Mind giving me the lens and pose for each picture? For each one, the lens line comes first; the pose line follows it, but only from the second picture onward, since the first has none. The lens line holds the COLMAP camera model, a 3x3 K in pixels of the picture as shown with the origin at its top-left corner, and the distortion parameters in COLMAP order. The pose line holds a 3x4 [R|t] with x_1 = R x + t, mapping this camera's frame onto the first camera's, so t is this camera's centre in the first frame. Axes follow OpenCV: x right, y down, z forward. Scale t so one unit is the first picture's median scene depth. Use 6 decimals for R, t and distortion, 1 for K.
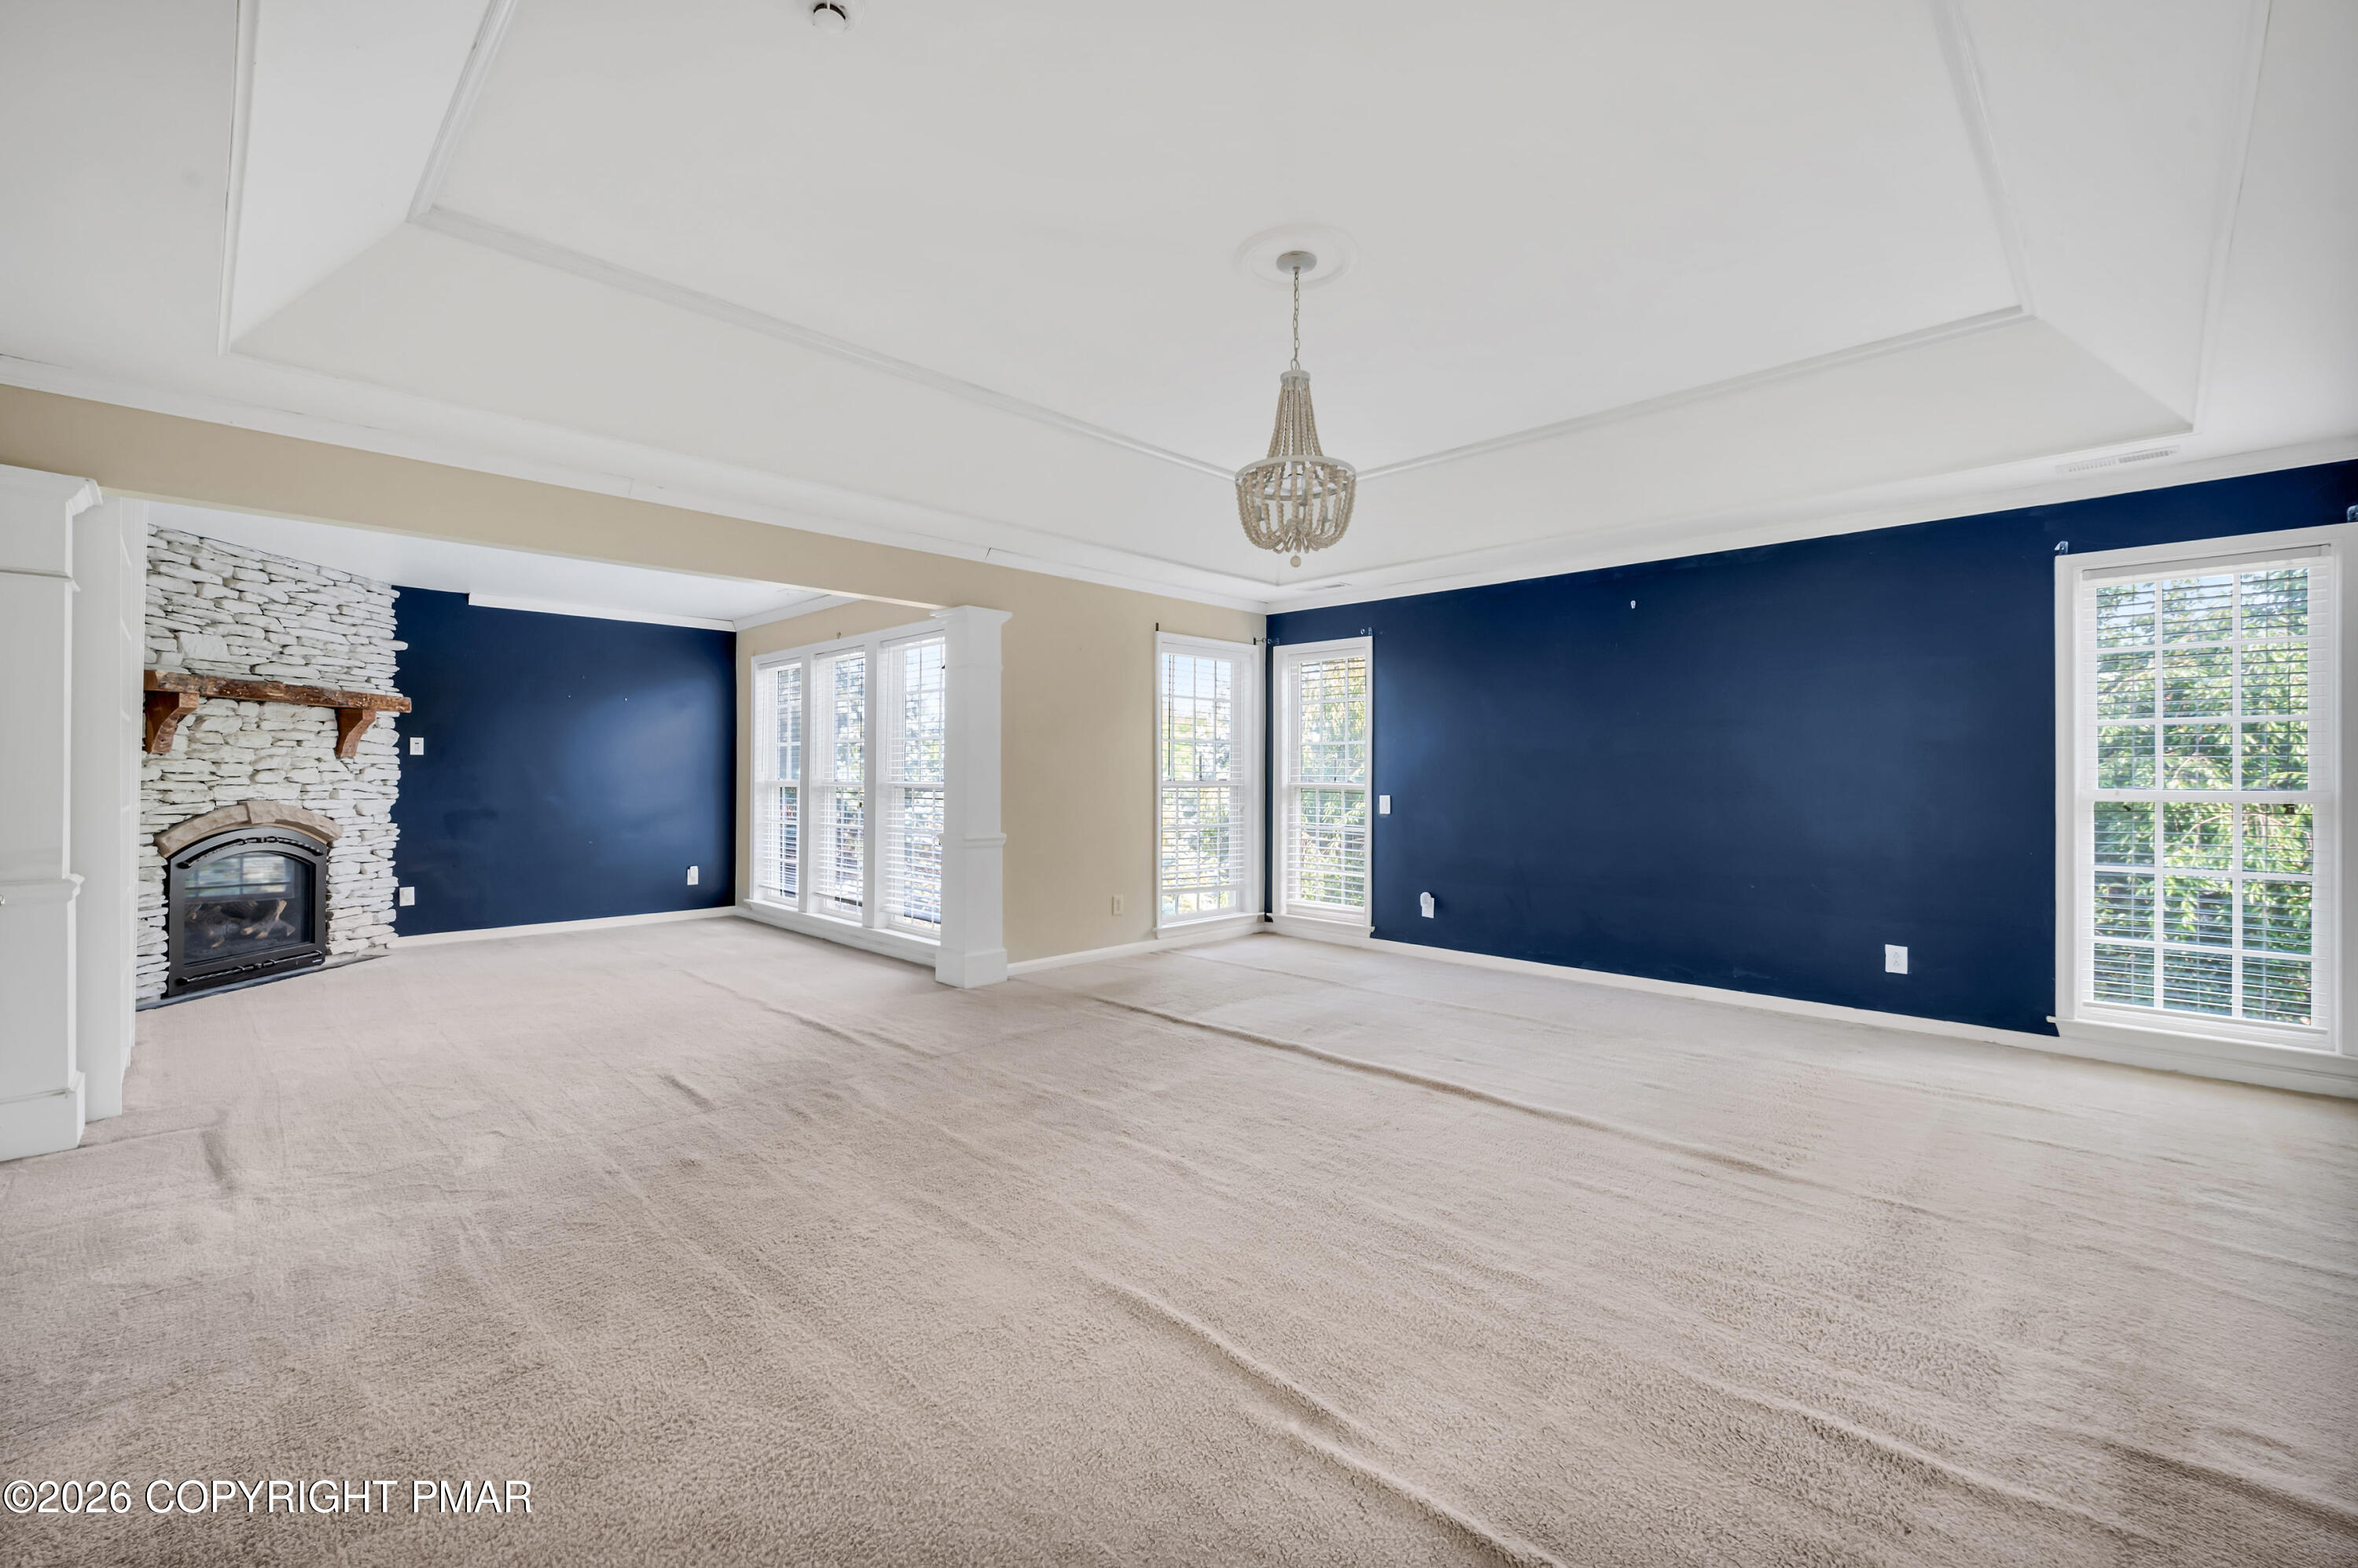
lens RADIAL K [[983.0, 0, 1171.7], [0, 983.0, 773.5], [0, 0, 1]] dist [0.011021, 0.000376]
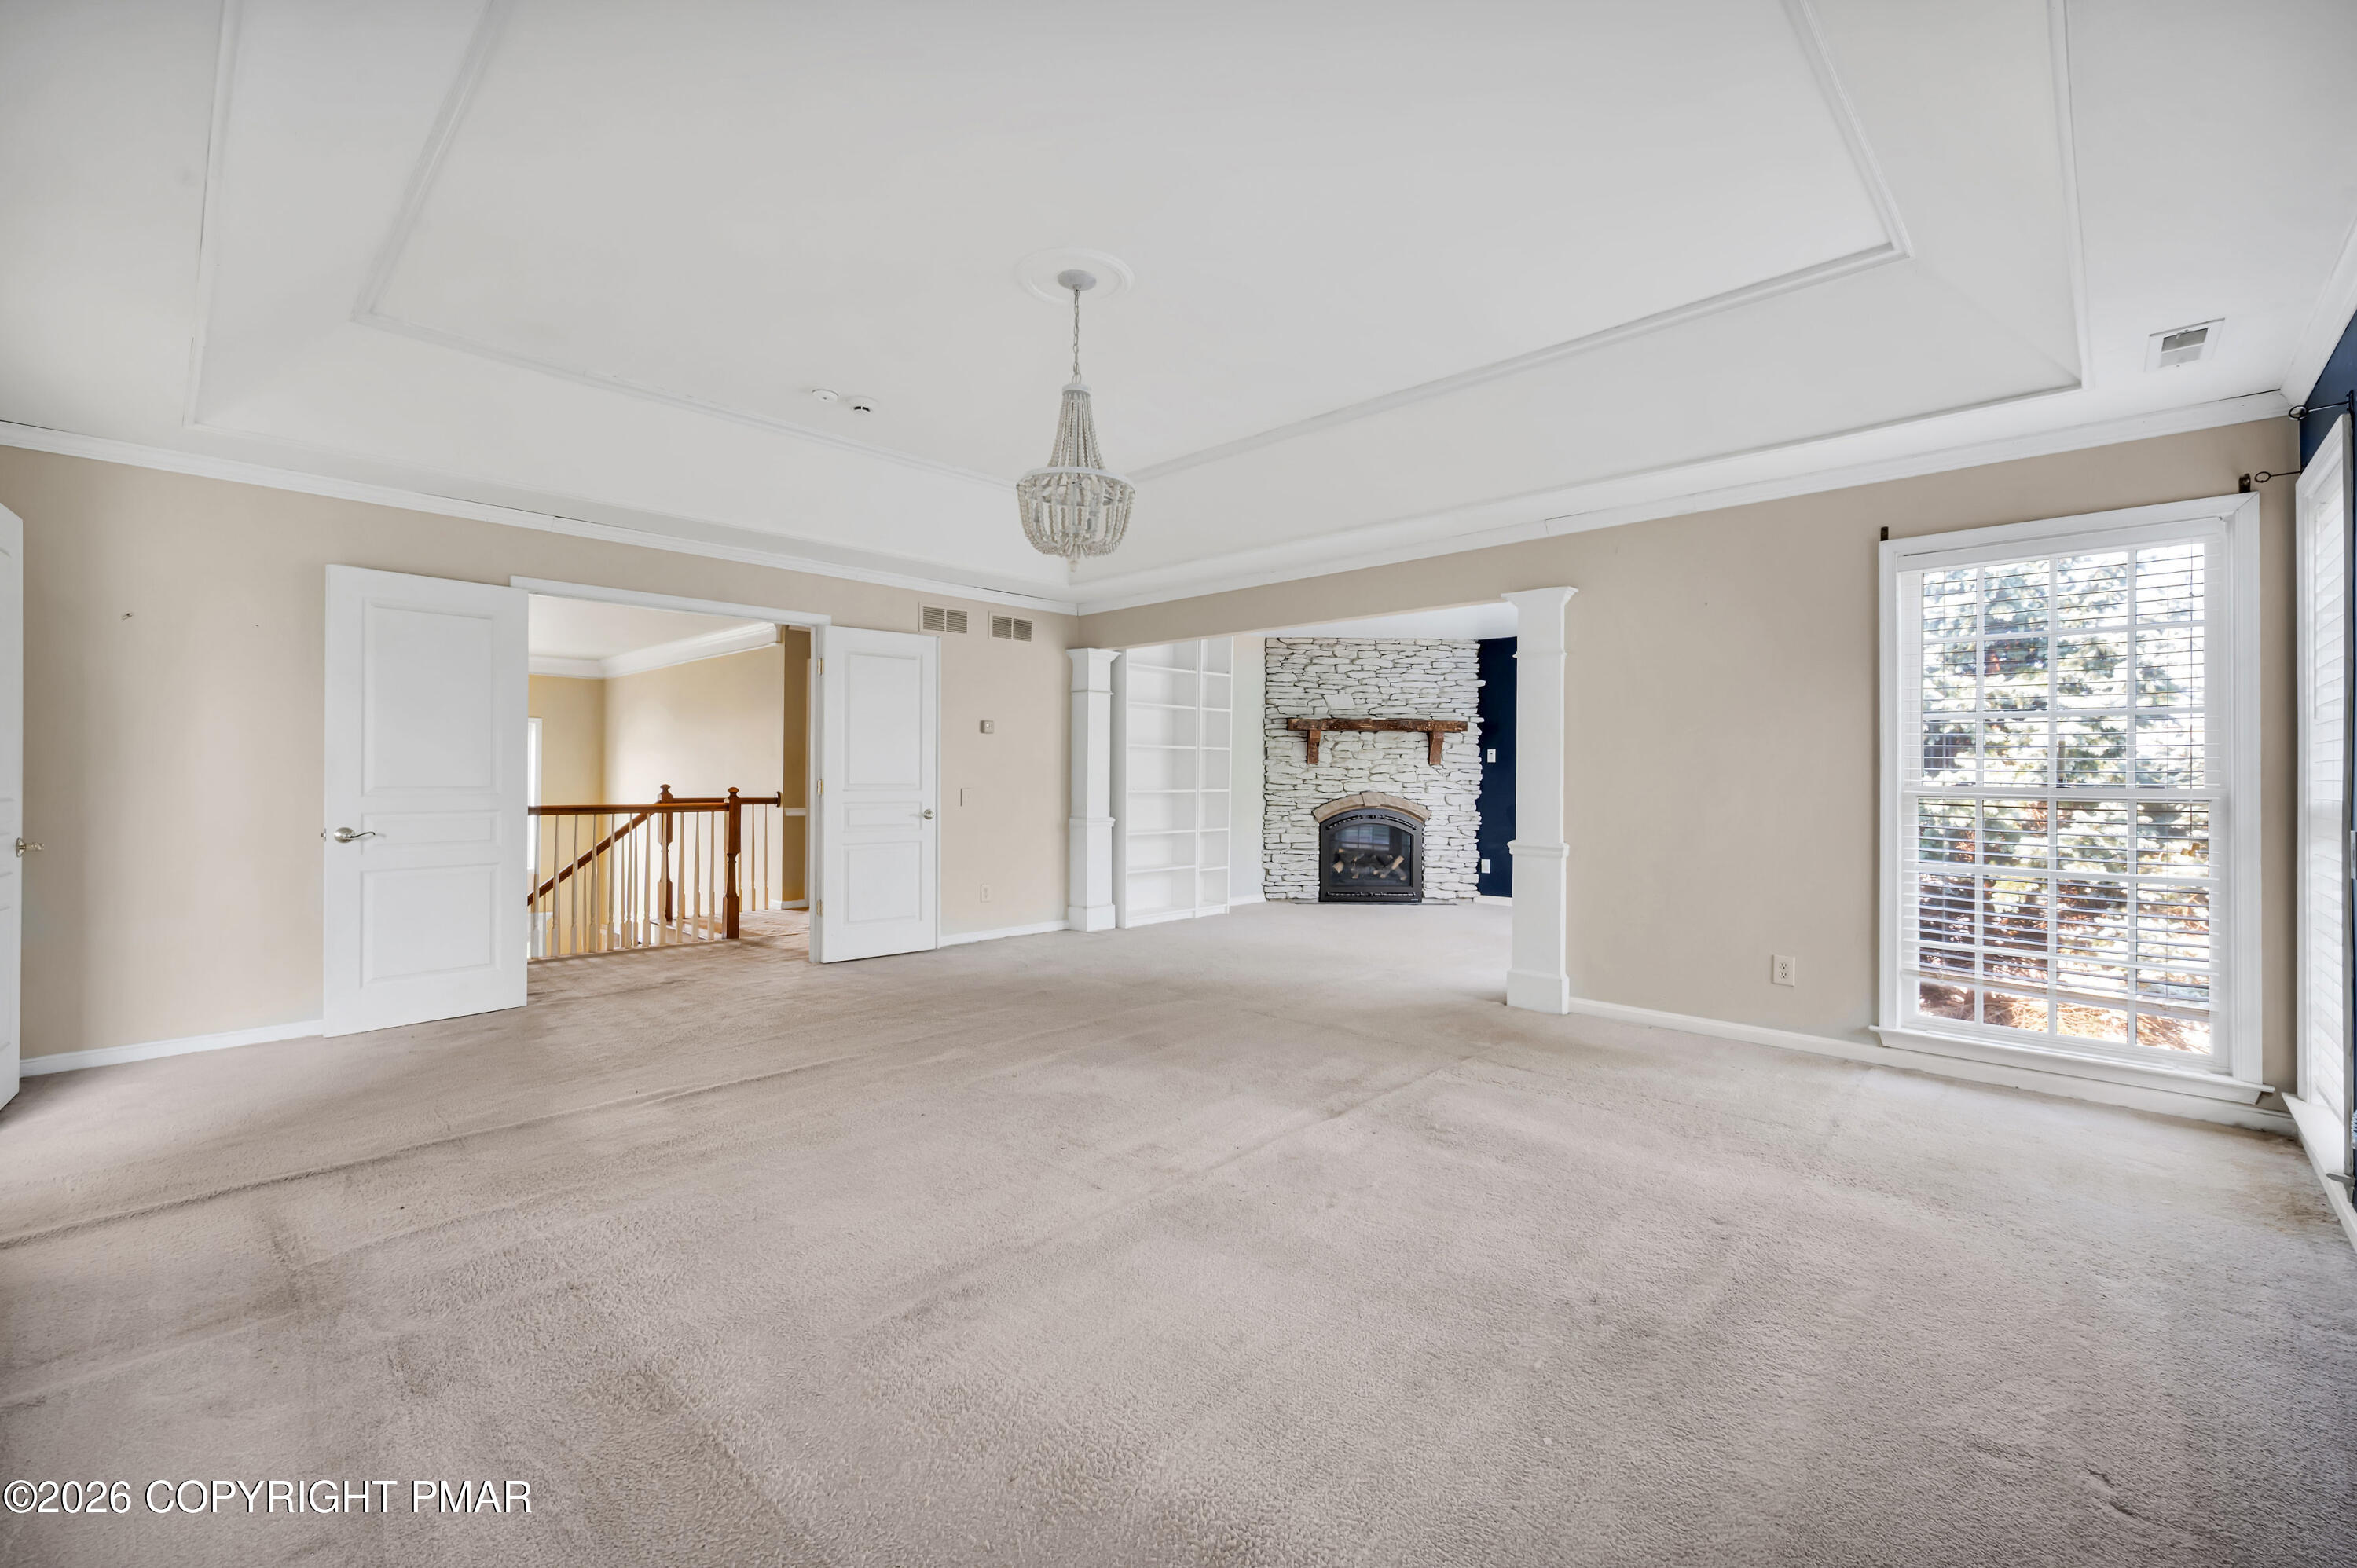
lens RADIAL K [[982.6, 0, 1166.4], [0, 982.6, 772.9], [0, 0, 1]] dist [0.011021, 0.000376]
pose [[0.023931, -0.004757, -0.999702, 0.637768], [-0.005564, 0.999973, -0.004891, 0.005247], [0.999698, 0.005679, 0.023904, 0.587162]]
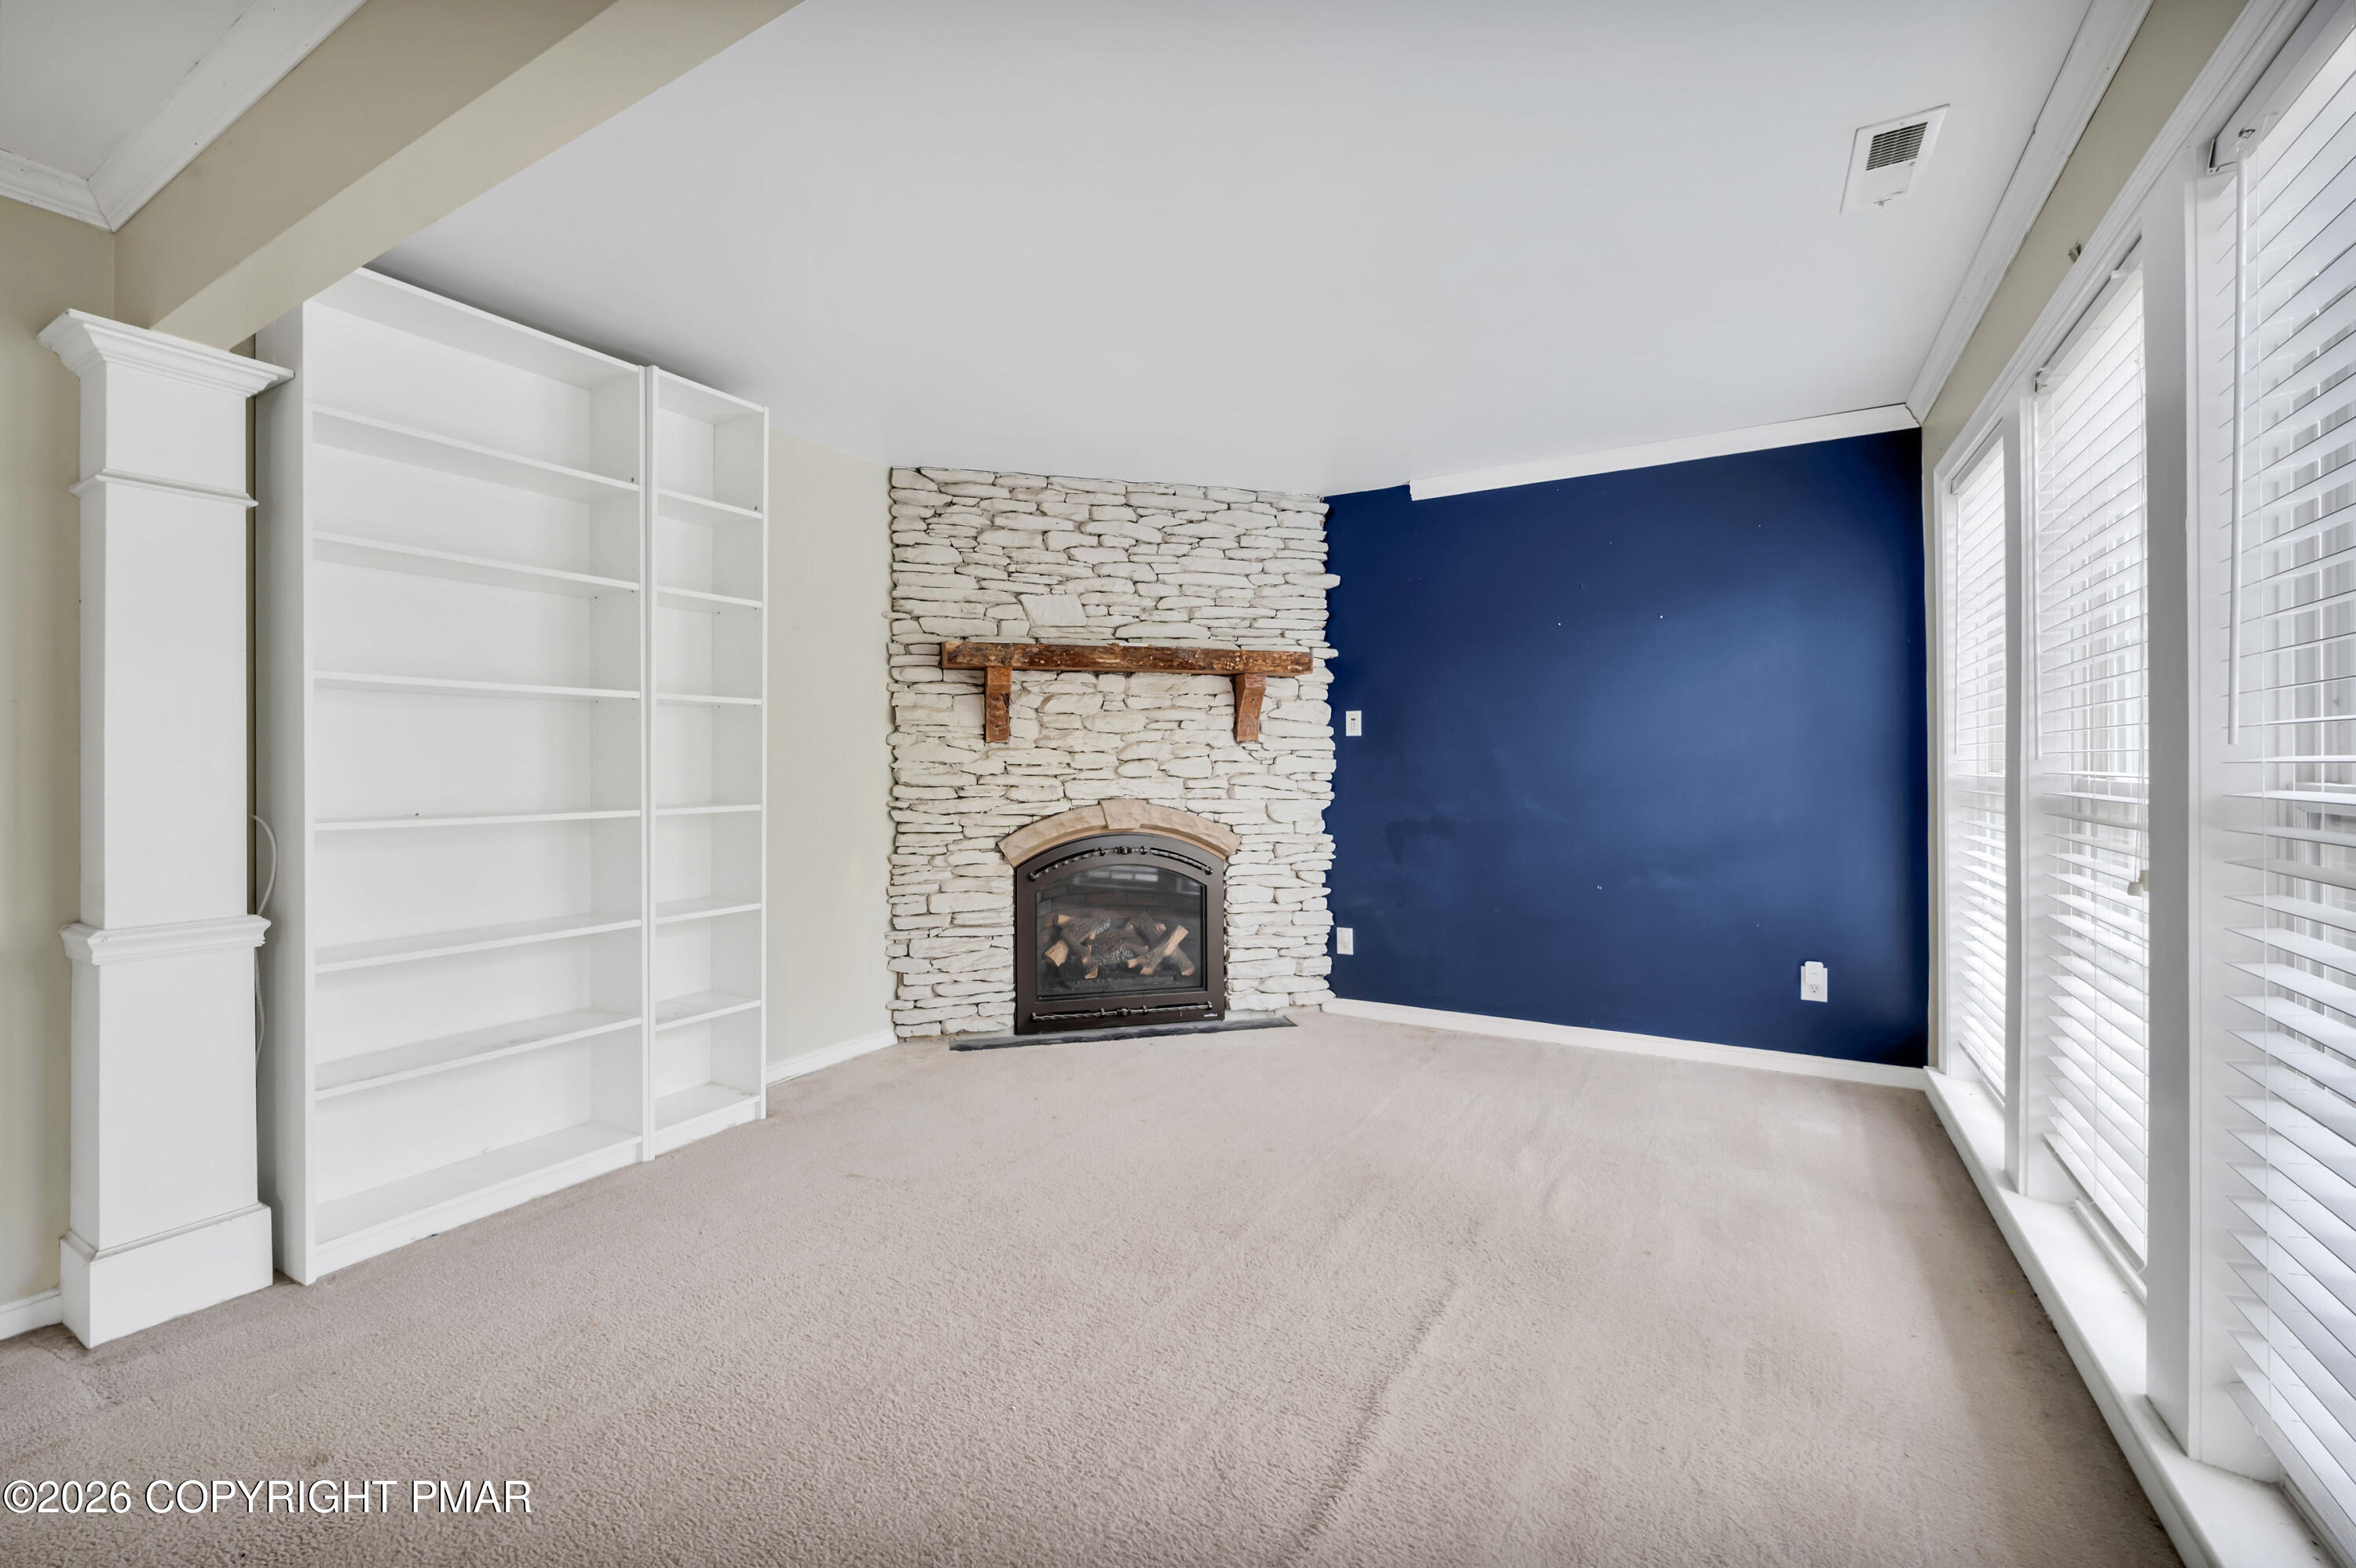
lens RADIAL K [[982.1, 0, 1165.6], [0, 982.1, 759.0], [0, 0, 1]] dist [0.011021, 0.000376]
pose [[0.250053, -0.009918, -0.968181, -0.152687], [0.007325, 0.999938, -0.008352, 0.001924], [0.968205, -0.005004, 0.250110, 0.788074]]
